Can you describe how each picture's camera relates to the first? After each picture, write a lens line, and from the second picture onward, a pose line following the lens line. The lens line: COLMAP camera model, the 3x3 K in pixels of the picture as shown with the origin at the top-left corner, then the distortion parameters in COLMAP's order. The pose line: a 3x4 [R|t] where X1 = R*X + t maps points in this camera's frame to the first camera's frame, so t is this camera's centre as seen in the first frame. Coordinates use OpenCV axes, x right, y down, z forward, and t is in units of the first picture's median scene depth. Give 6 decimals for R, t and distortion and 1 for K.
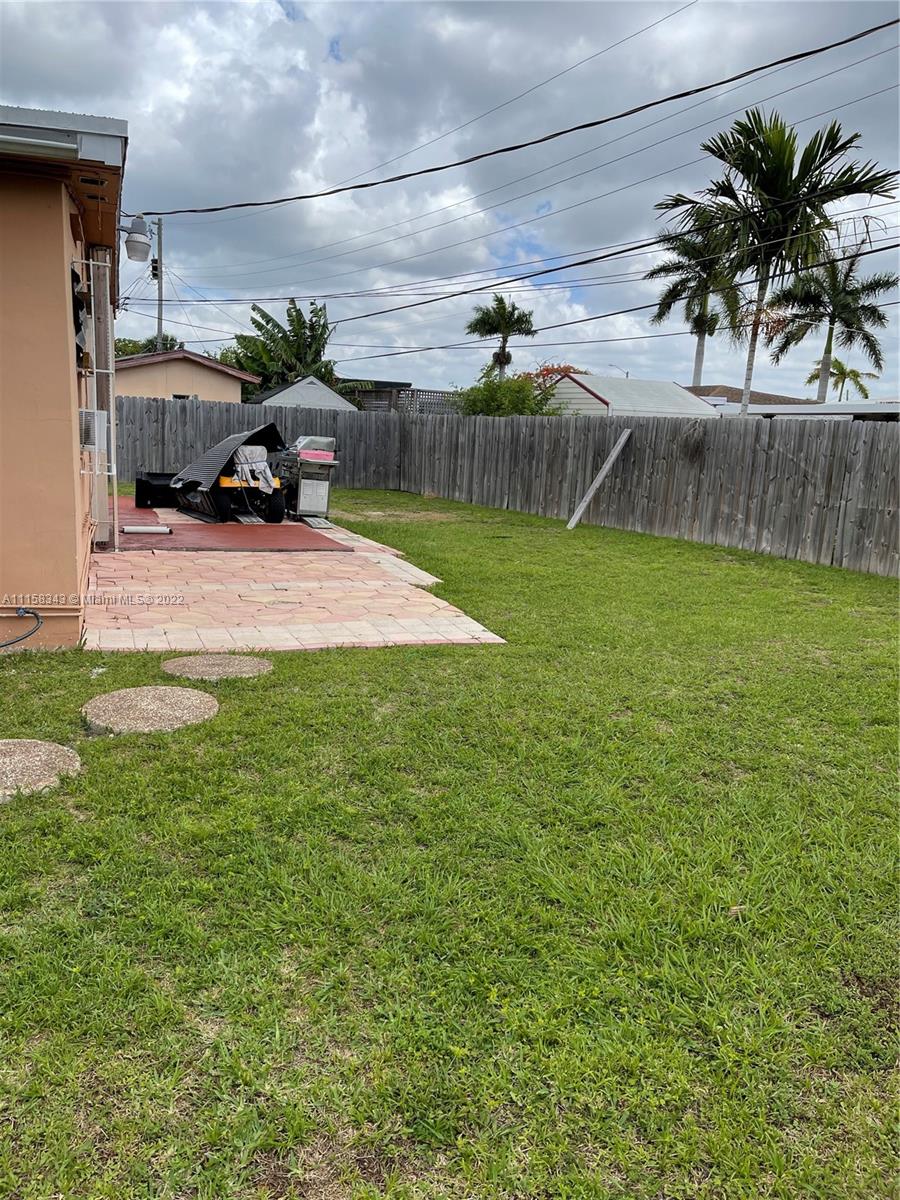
lens RADIAL K [[911.9, 0, 453.8], [0, 911.9, 605.7], [0, 0, 1]] dist [0.049384, -0.018245]
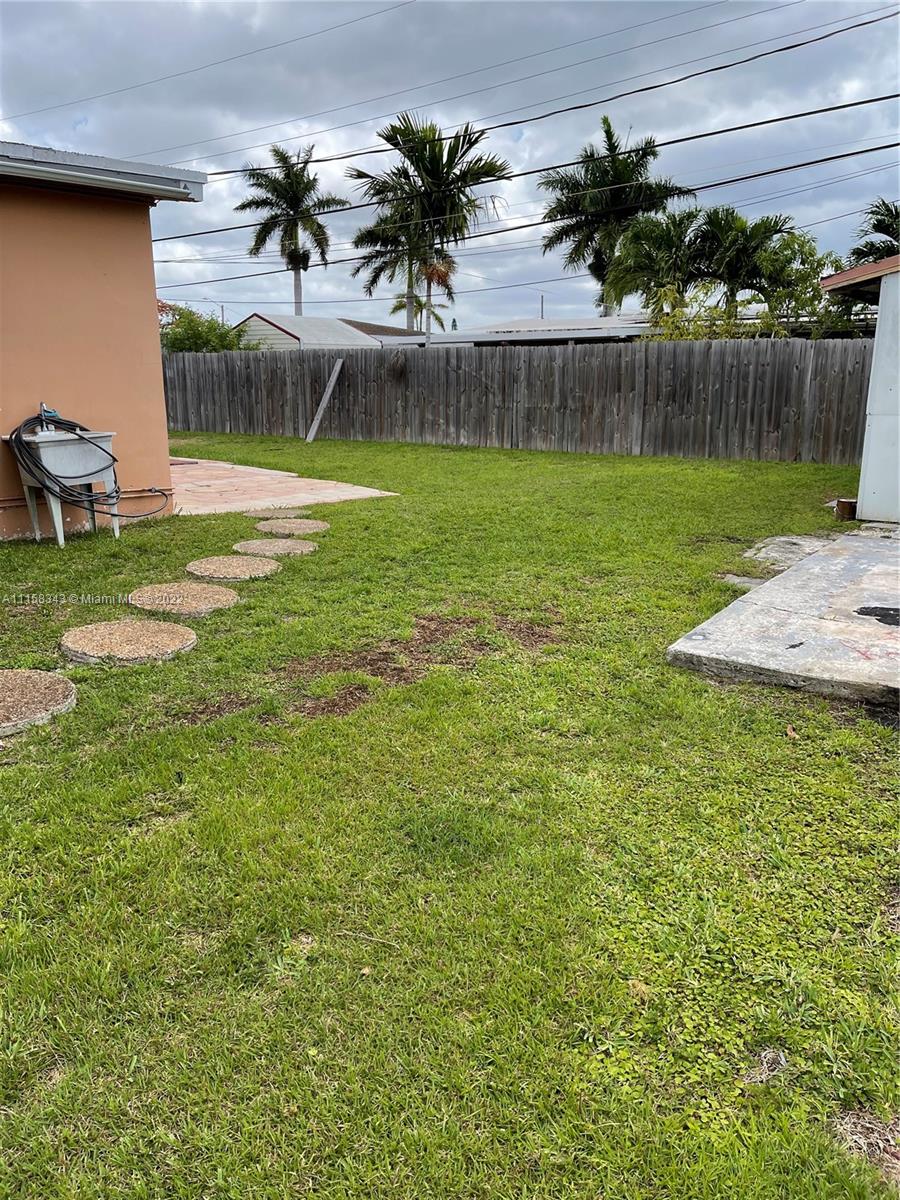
lens RADIAL K [[911.9, 0, 449.4], [0, 911.9, 601.8], [0, 0, 1]] dist [0.049384, -0.018245]
pose [[0.900987, -0.150198, 0.407017, -0.236983], [0.123071, 0.988106, 0.092198, 0.039166], [-0.416023, -0.032978, 0.908756, -0.217163]]
